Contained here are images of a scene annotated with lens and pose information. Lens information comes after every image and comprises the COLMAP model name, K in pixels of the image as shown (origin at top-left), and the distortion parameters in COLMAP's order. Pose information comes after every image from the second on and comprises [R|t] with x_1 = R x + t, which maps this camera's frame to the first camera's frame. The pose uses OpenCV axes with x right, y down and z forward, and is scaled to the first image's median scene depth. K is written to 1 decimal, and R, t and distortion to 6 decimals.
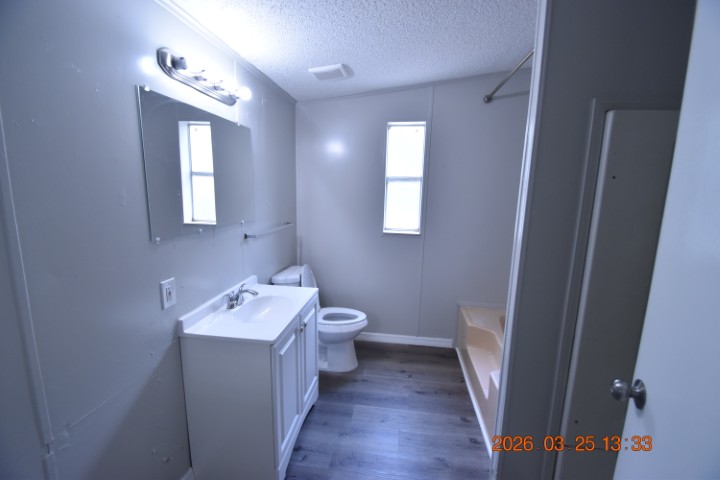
lens RADIAL K [[314.4, 0, 359.5], [0, 314.4, 241.6], [0, 0, 1]] dist [0.013966, -0.017509]
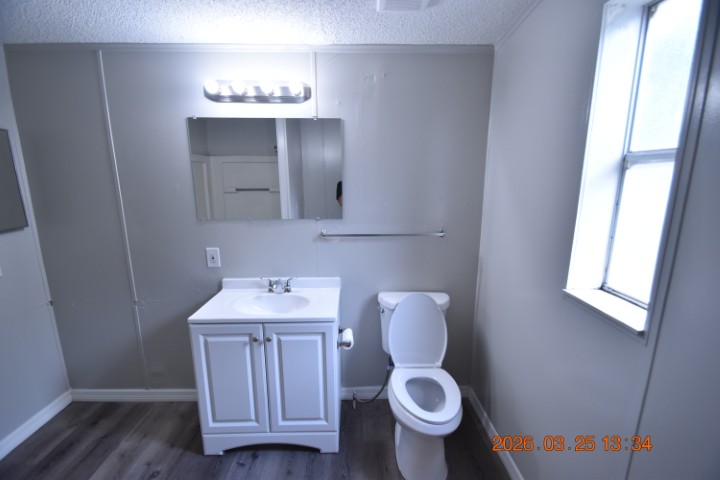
lens RADIAL K [[314.4, 0, 359.5], [0, 314.4, 241.6], [0, 0, 1]] dist [0.013966, -0.017509]
pose [[0.163833, 0.180907, -0.969758, 0.757514], [-0.164409, 0.974300, 0.153979, -0.204593], [0.972691, 0.134211, 0.189365, 1.170307]]
